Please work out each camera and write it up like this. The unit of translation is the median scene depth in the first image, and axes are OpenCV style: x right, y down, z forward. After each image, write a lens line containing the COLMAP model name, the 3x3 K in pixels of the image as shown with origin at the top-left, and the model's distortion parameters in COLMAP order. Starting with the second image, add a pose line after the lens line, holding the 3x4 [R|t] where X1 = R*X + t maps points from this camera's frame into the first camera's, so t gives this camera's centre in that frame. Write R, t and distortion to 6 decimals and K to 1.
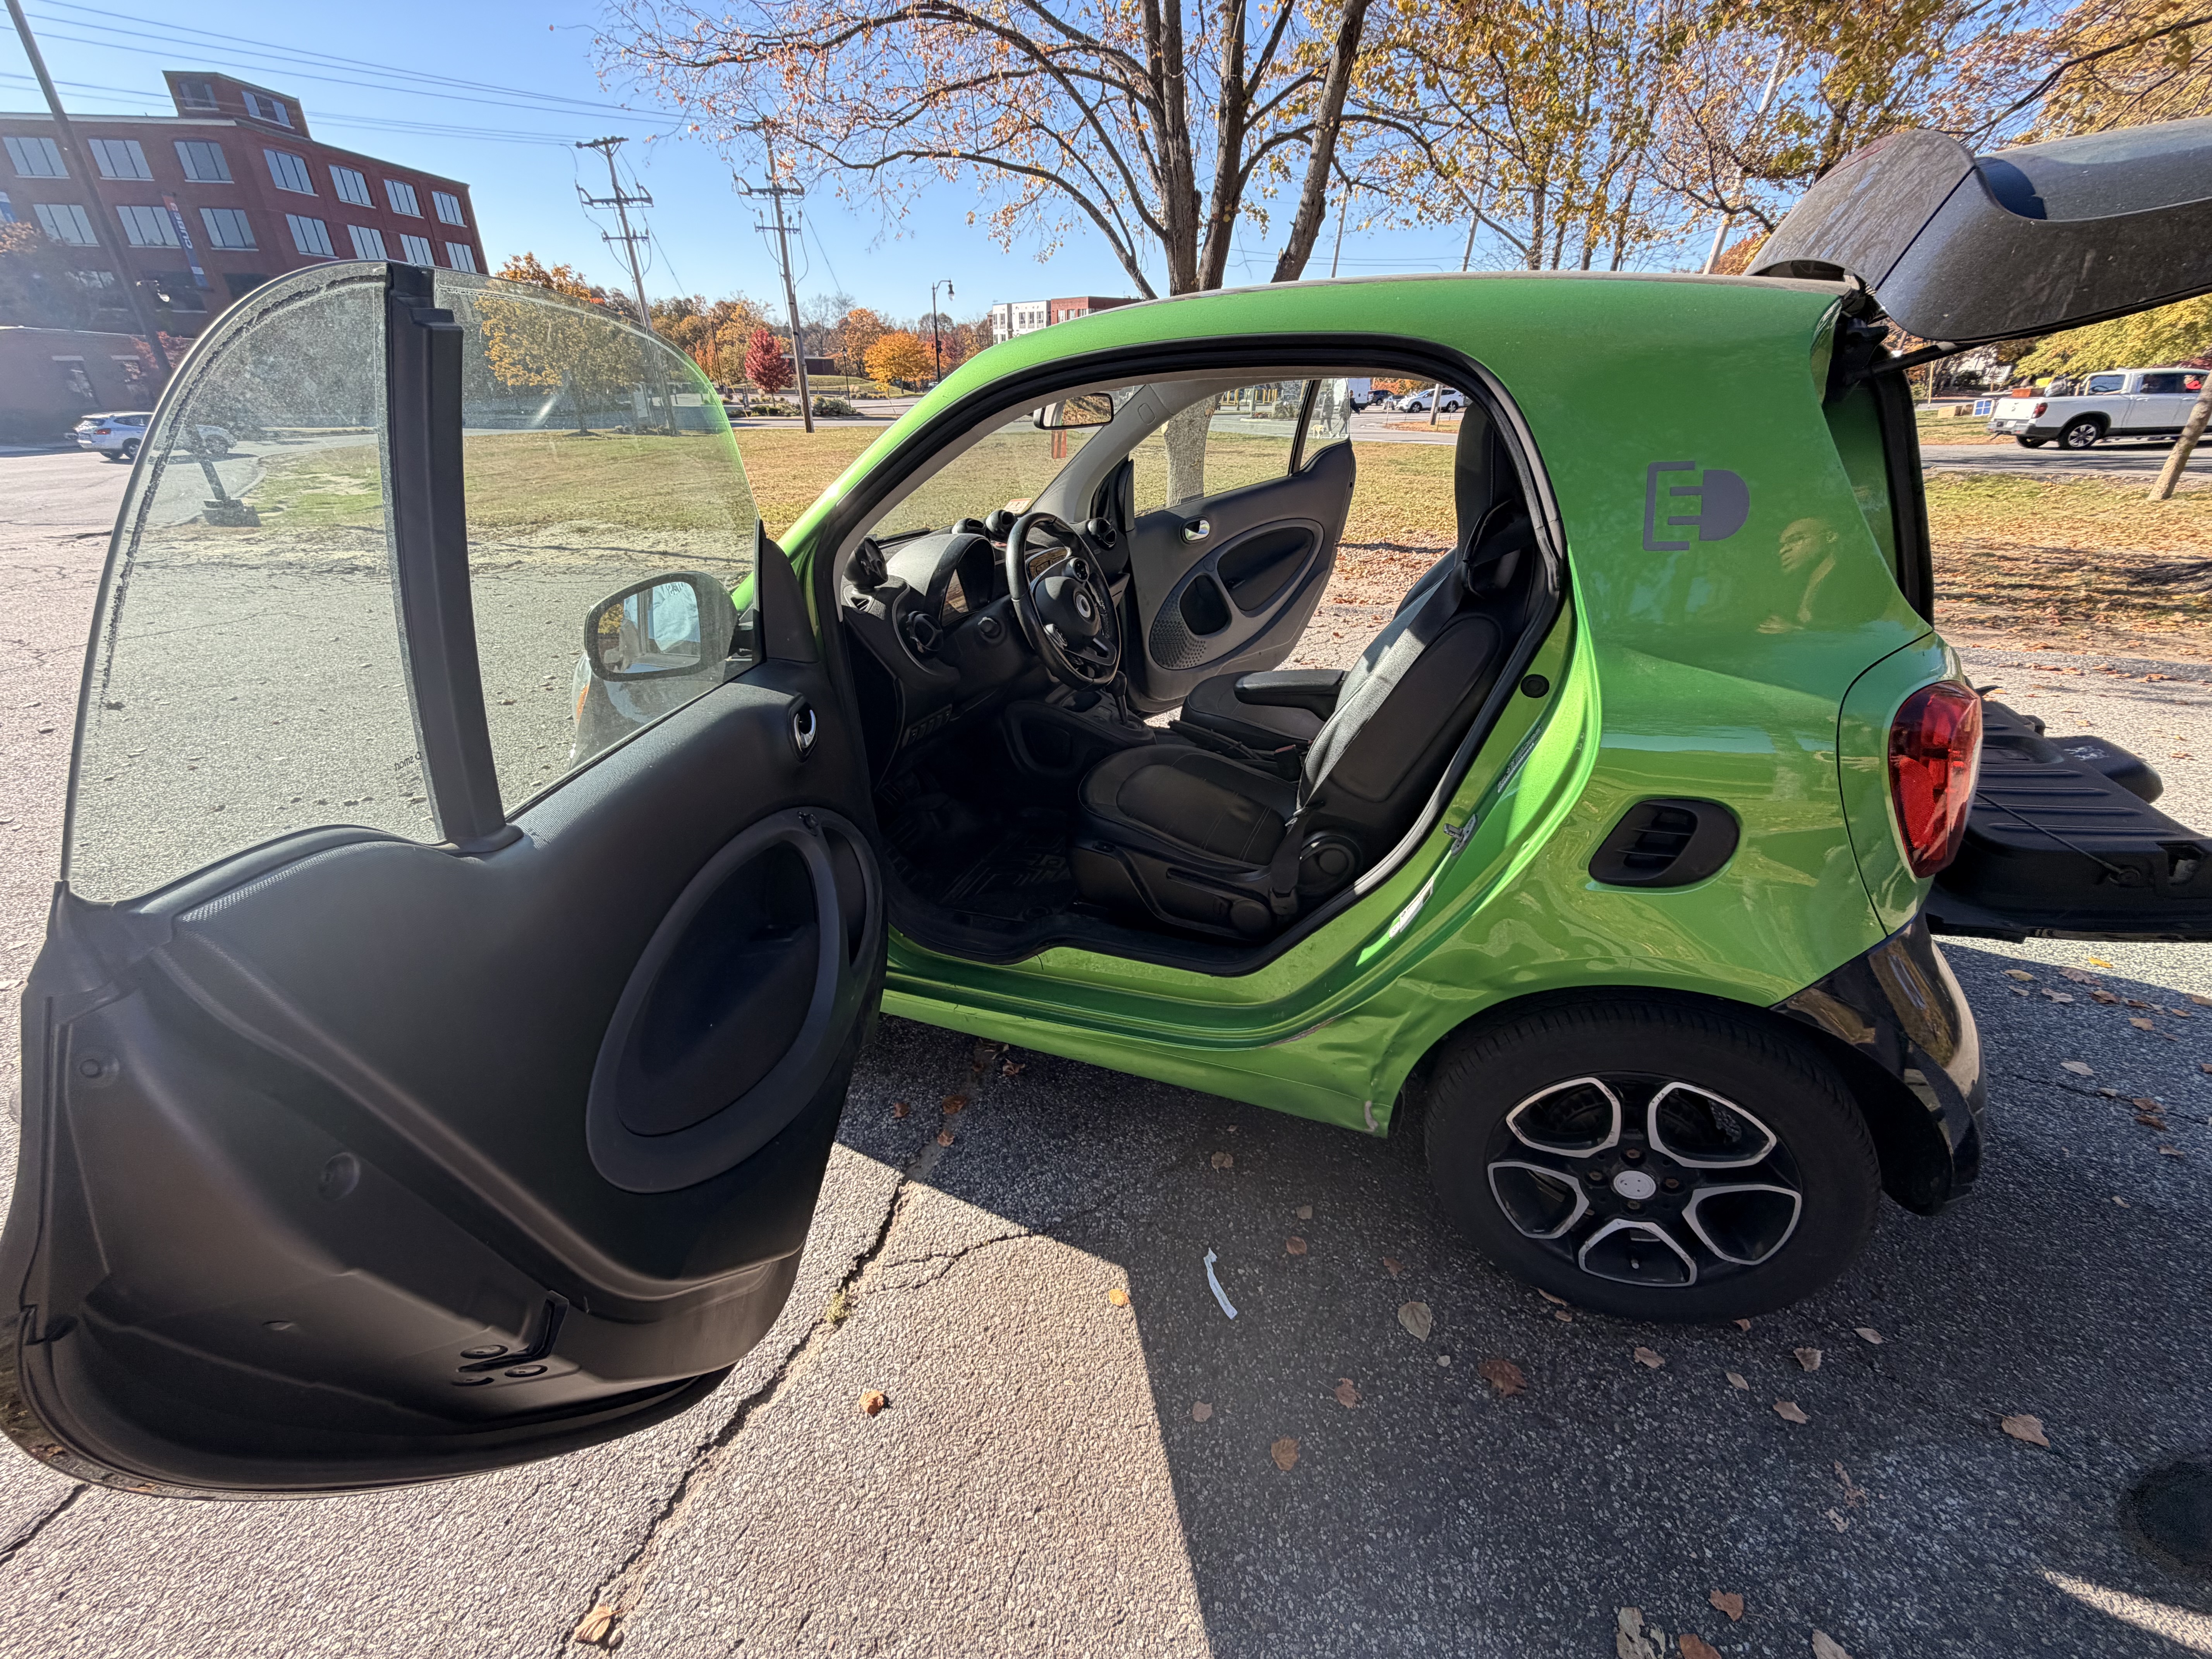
lens RADIAL K [[885.5, 0, 1106.0], [0, 885.5, 829.5], [0, 0, 1]] dist [-0.001955, -0.000082]
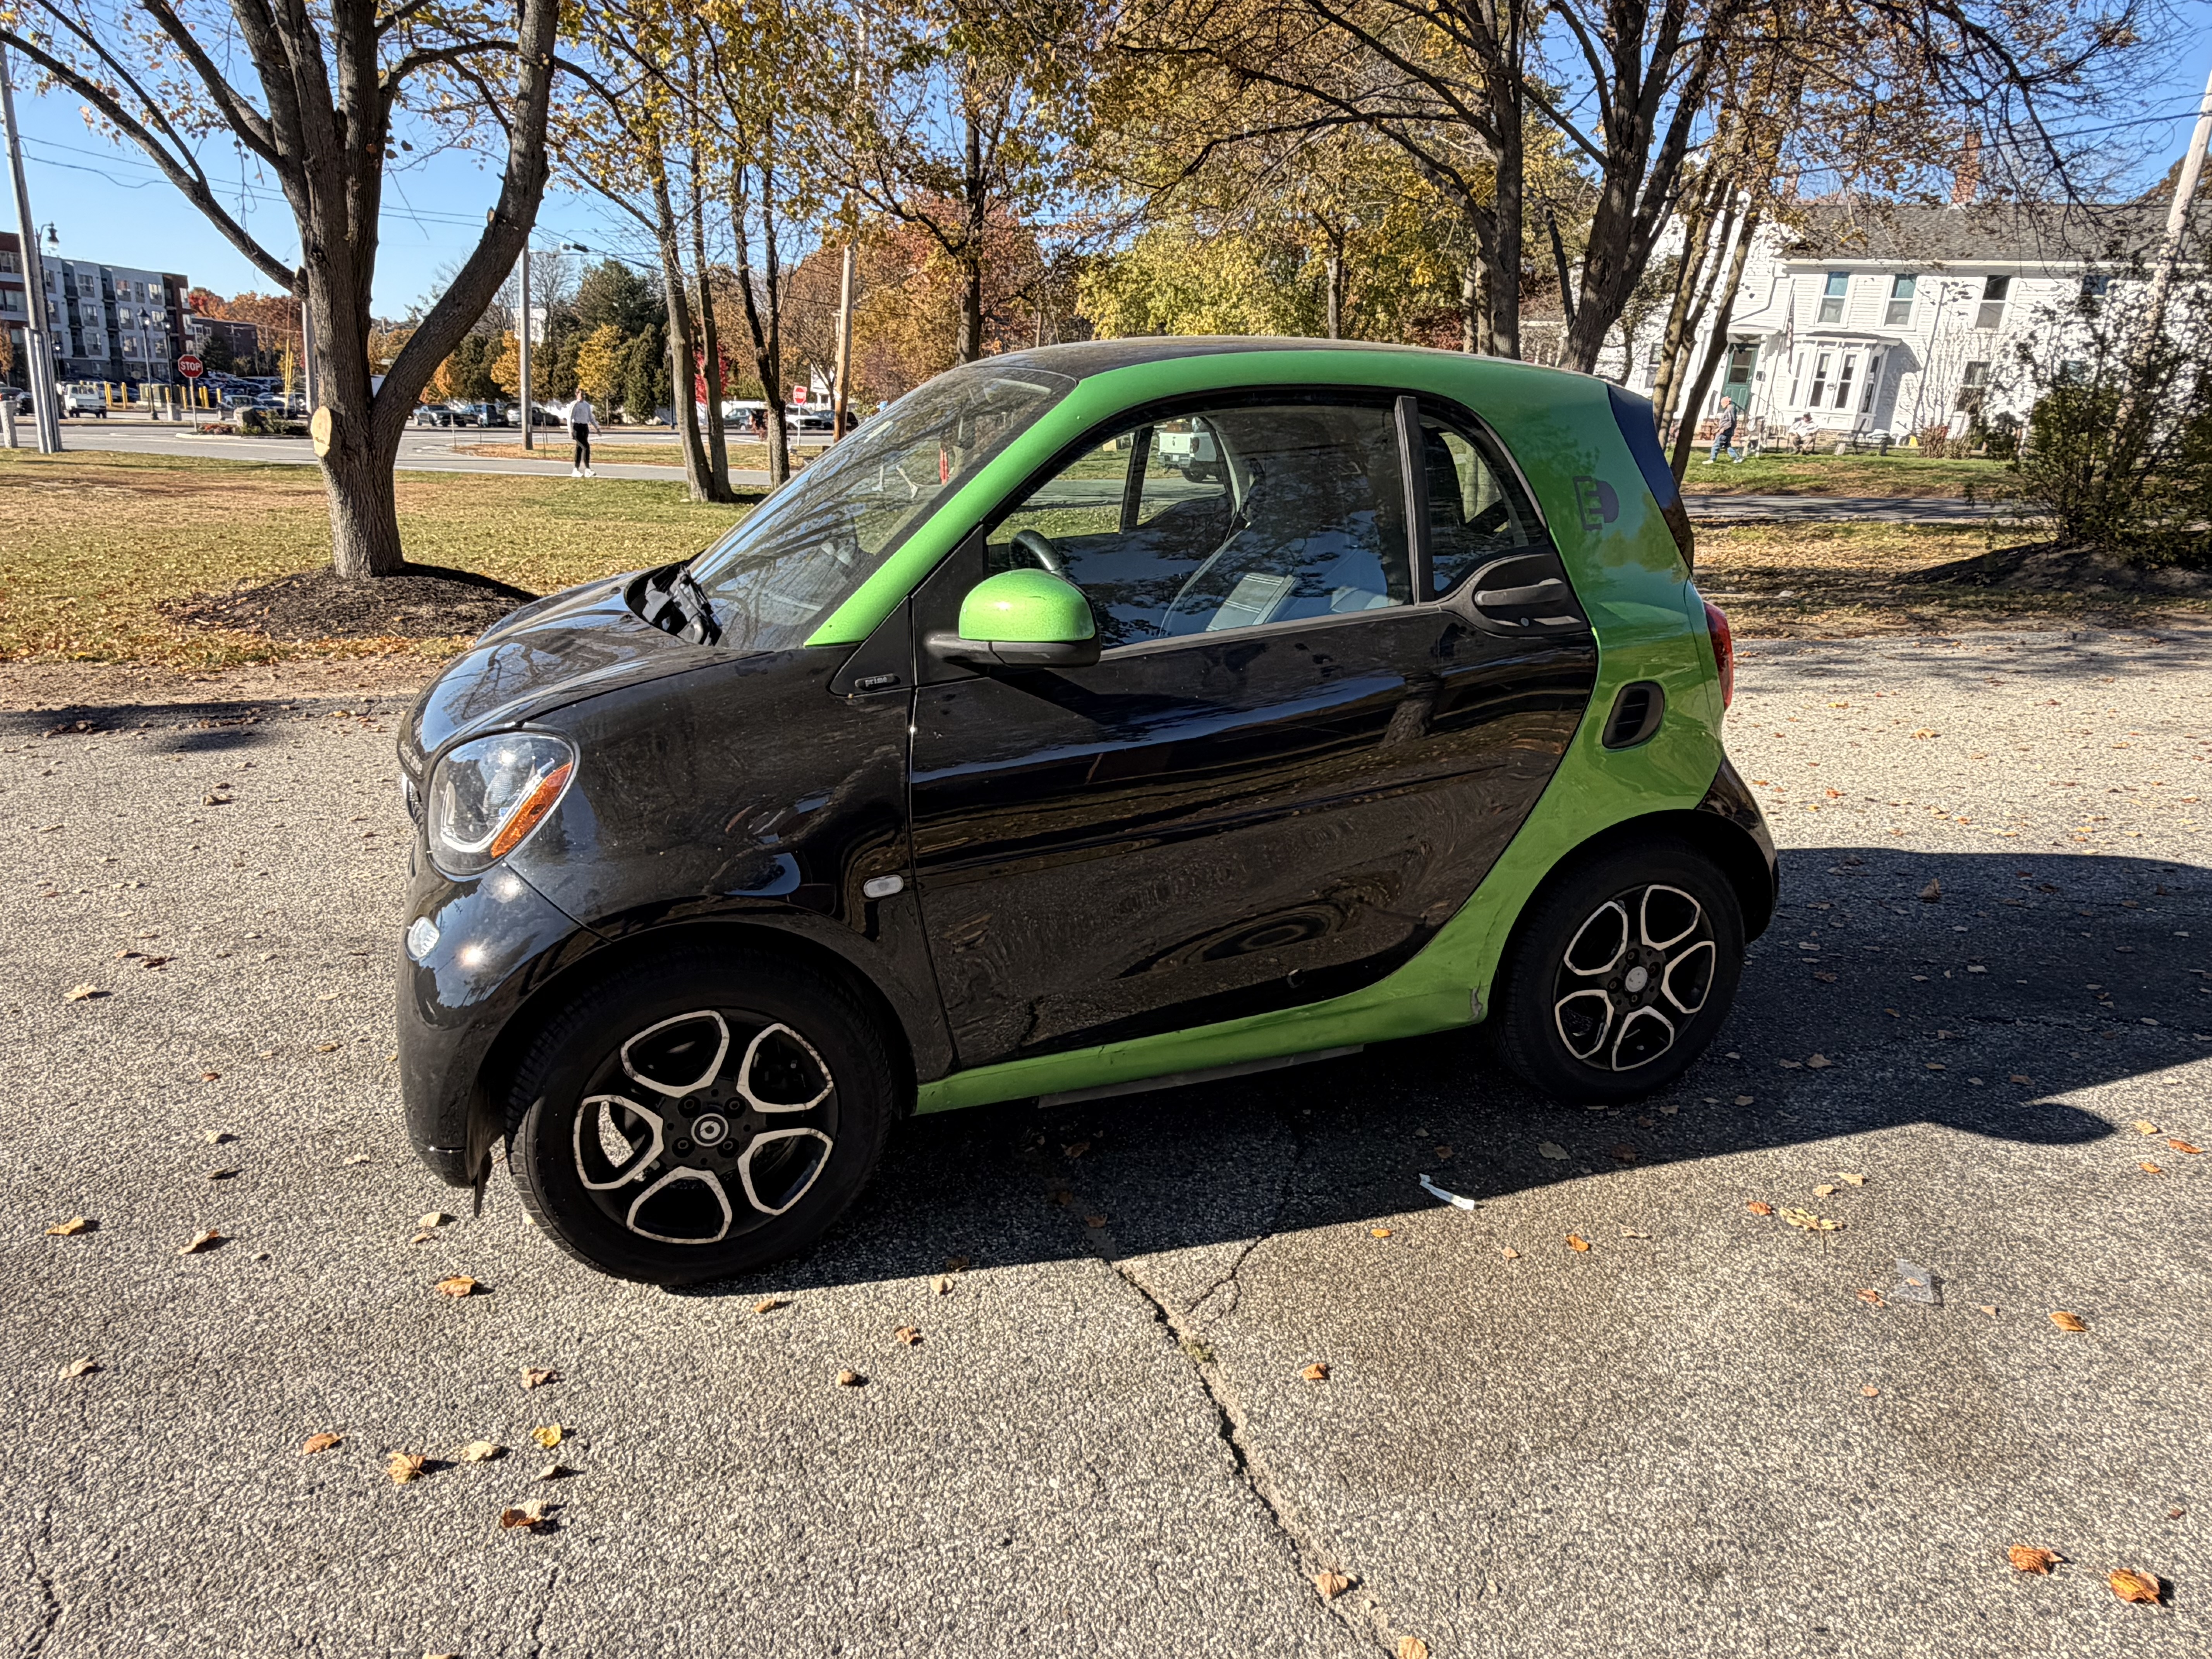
lens RADIAL K [[1409.9, 0, 1106.0], [0, 1409.9, 850.8], [0, 0, 1]] dist [0.003270, -0.000635]
pose [[0.737945, -0.170241, 0.653036, -1.134936], [0.267519, 0.962177, -0.051470, 0.081674], [-0.619573, 0.212682, 0.755576, -0.149683]]
